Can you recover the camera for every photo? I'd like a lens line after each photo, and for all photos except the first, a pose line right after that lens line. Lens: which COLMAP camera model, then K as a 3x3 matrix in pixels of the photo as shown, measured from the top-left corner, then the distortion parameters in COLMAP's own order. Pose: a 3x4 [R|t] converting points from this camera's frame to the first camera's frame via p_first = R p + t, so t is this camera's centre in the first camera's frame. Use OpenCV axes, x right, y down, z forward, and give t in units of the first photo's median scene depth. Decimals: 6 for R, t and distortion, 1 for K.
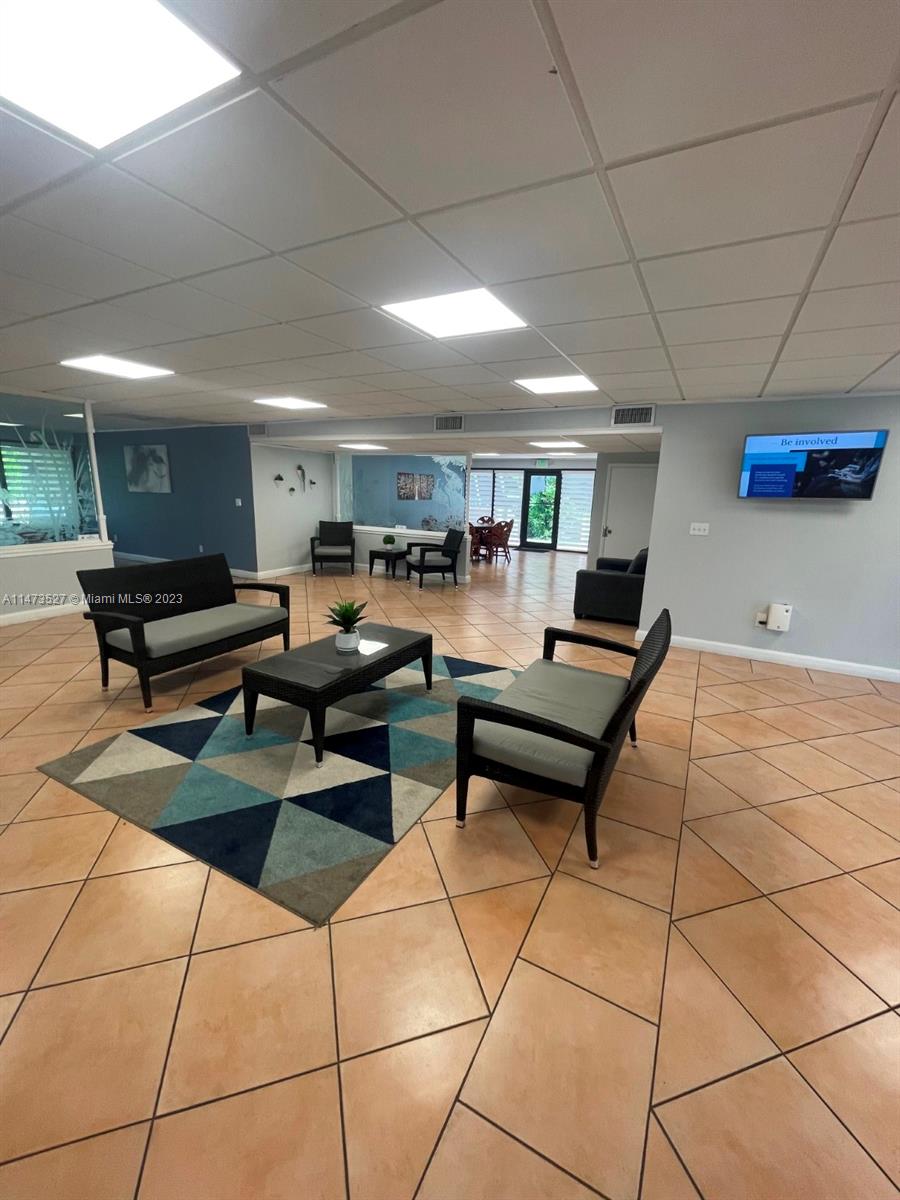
lens RADIAL K [[488.1, 0, 452.8], [0, 488.1, 599.5], [0, 0, 1]] dist [-0.002894, 0.000110]
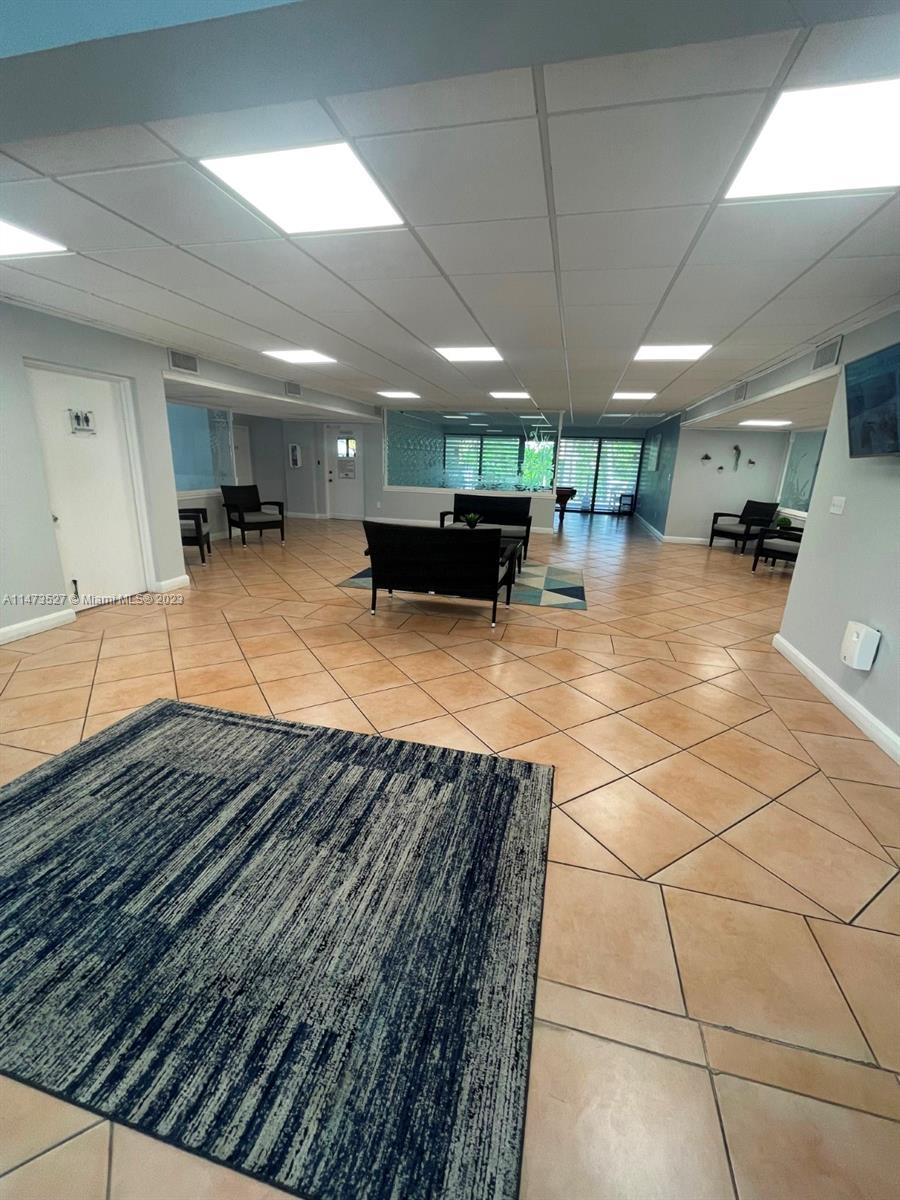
lens RADIAL K [[488.1, 0, 452.8], [0, 488.1, 599.5], [0, 0, 1]] dist [-0.002894, 0.000110]
pose [[0.245102, 0.251364, -0.936345, 0.633216], [-0.244495, 0.950614, 0.191195, -0.007833], [0.938162, 0.182070, 0.294454, 0.173569]]
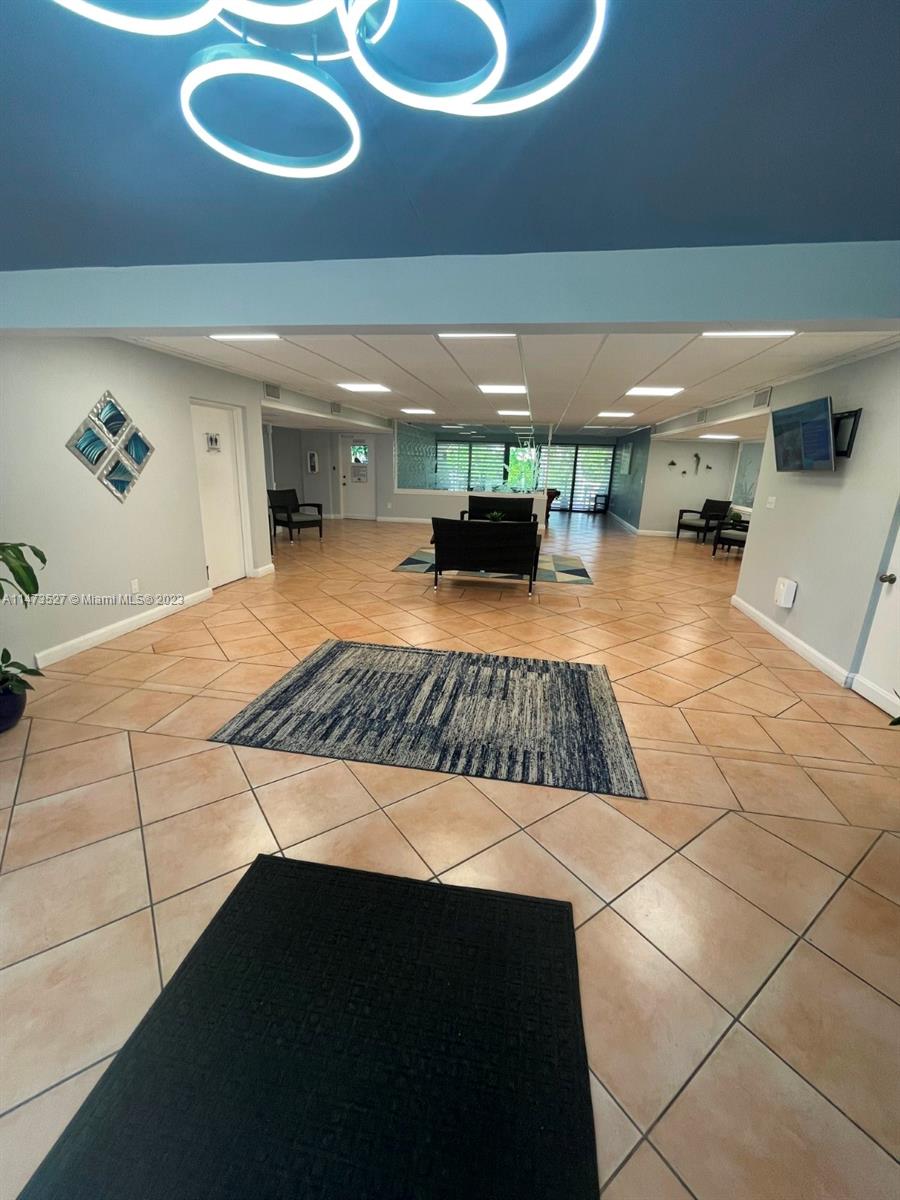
lens RADIAL K [[488.1, 0, 452.8], [0, 488.1, 599.5], [0, 0, 1]] dist [-0.002894, 0.000110]
pose [[0.315622, 0.243936, -0.916994, 0.775491], [-0.236078, 0.956191, 0.173107, 0.021137], [0.919049, 0.161846, 0.359382, 0.014299]]
